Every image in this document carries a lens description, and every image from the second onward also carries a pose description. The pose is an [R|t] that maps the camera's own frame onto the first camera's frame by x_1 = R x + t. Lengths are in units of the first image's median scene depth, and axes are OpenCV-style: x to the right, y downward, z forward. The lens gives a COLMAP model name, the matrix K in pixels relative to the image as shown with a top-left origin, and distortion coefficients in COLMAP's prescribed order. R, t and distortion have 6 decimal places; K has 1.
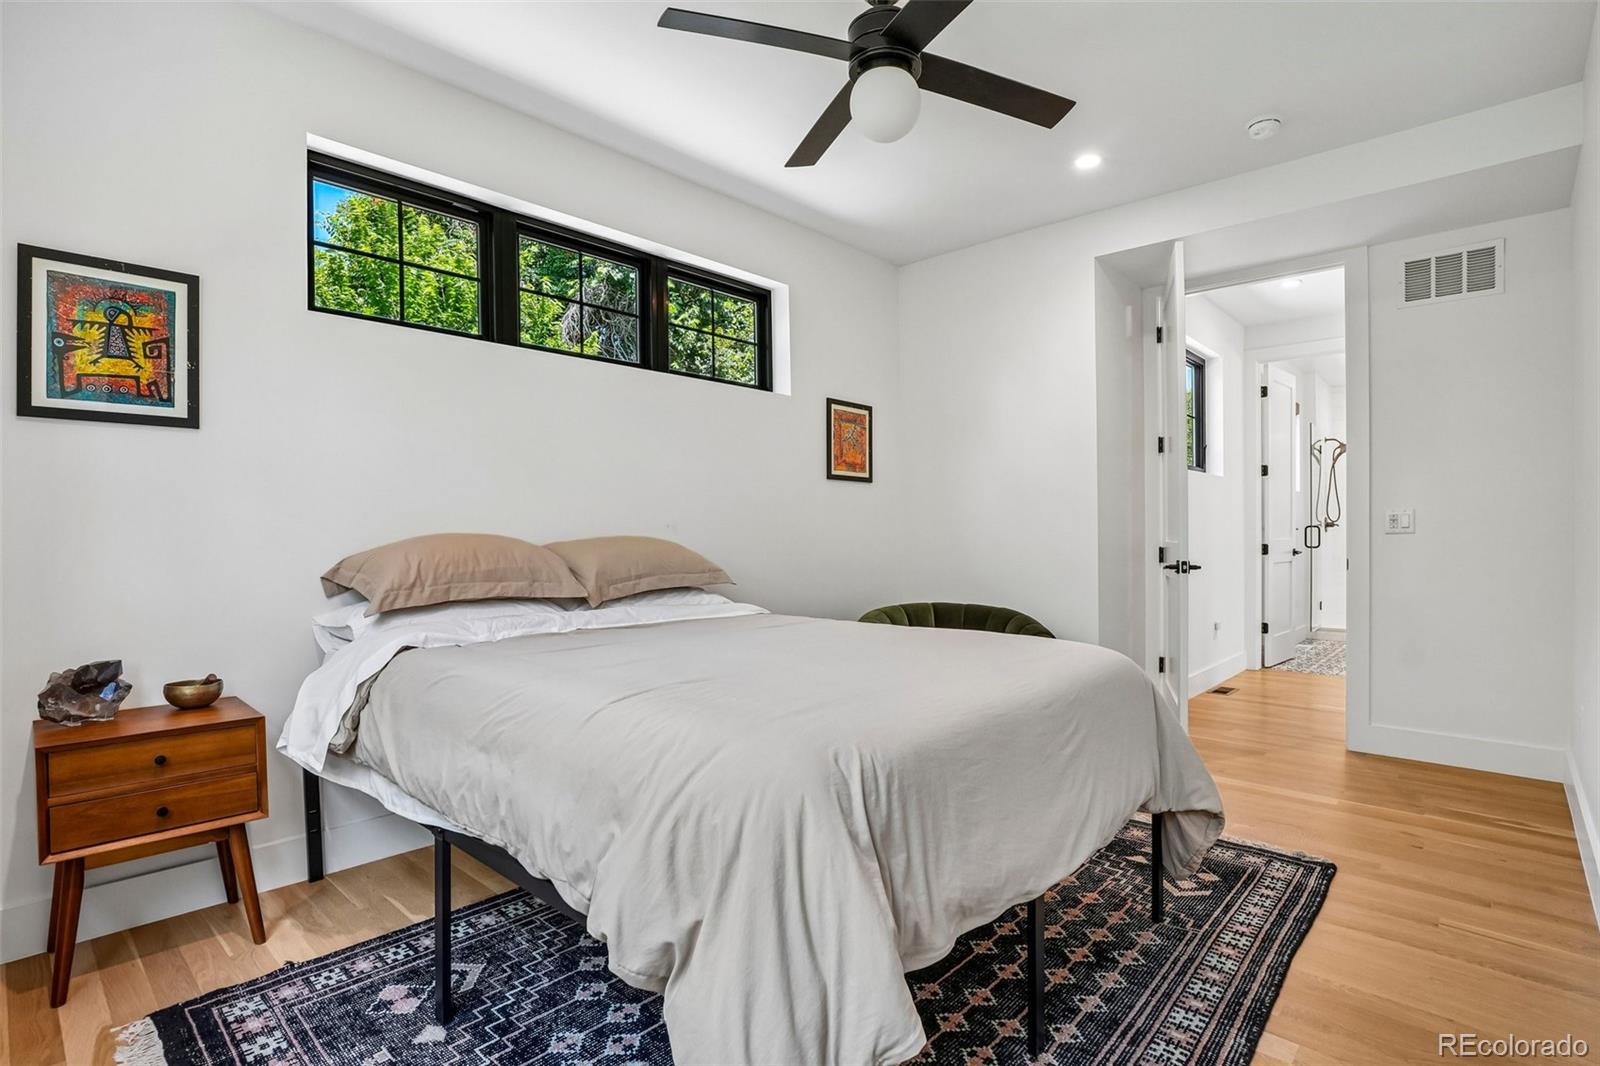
lens RADIAL K [[790.4, 0, 798.0], [0, 790.4, 529.9], [0, 0, 1]] dist [-0.044440, 0.011000]
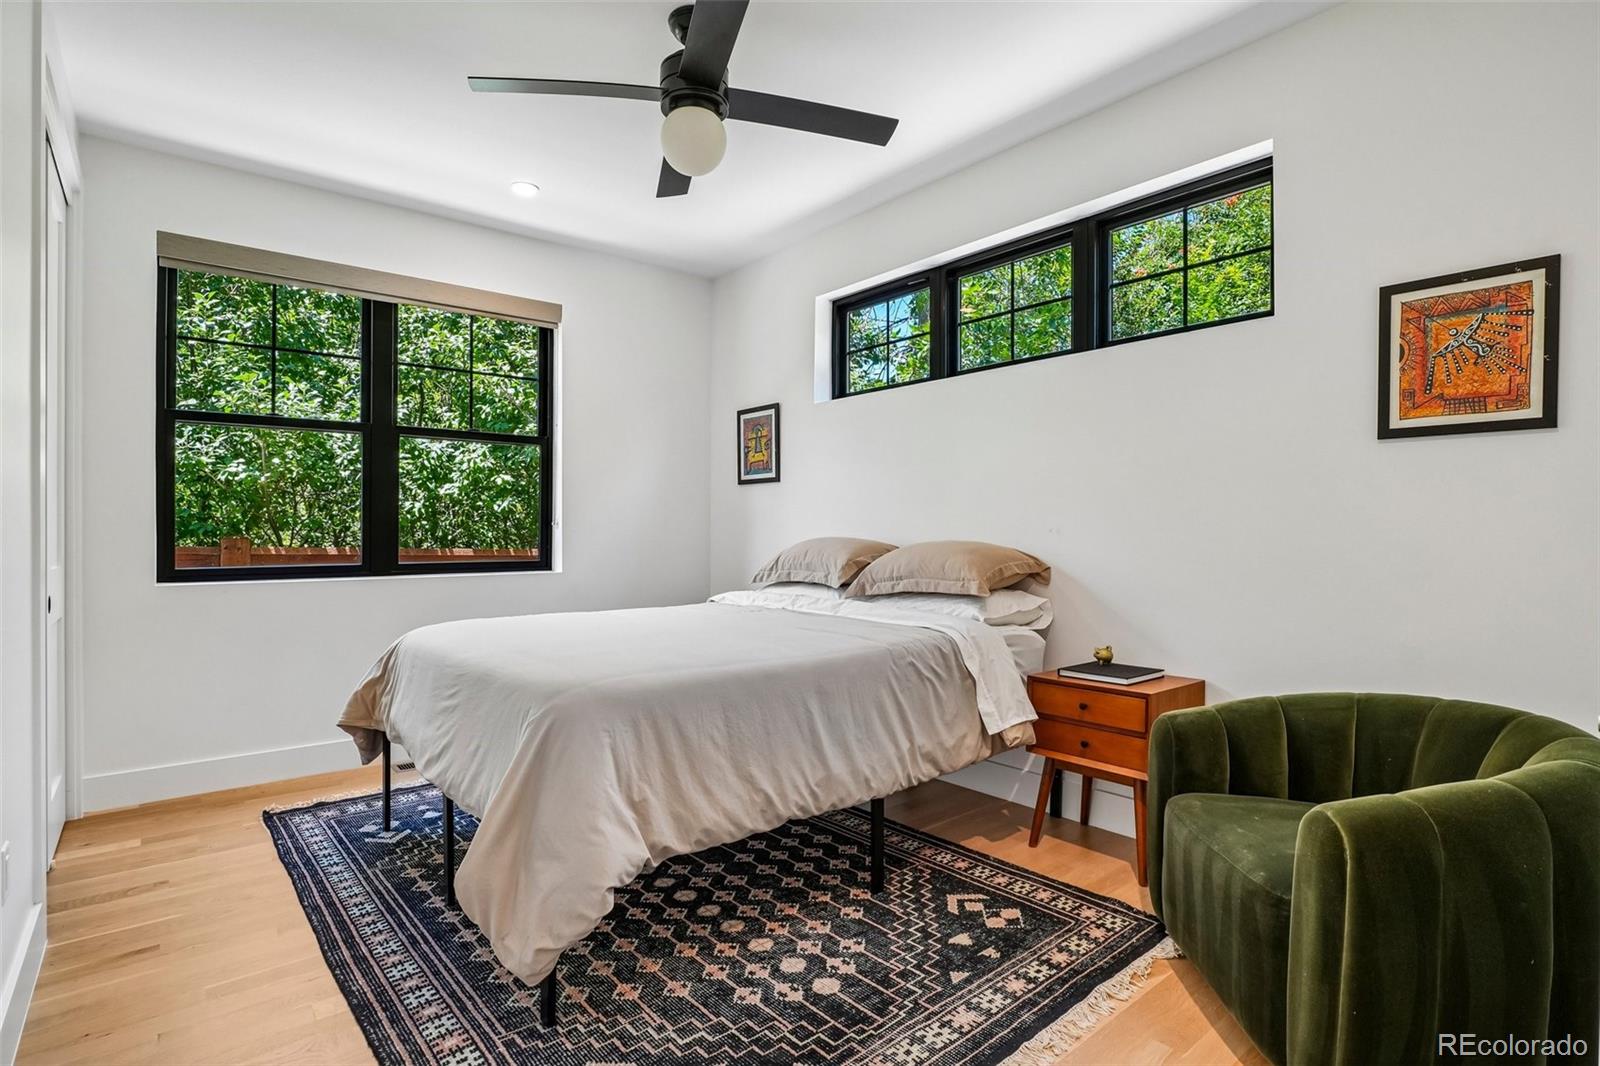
lens RADIAL K [[794.8, 0, 800.0], [0, 794.8, 533.0], [0, 0, 1]] dist [-0.048356, -0.000196]
pose [[-0.131215, -0.003029, -0.991349, 0.993437], [-0.000682, 0.999995, -0.002965, 0.002287], [0.991354, 0.000287, -0.131216, 1.107620]]
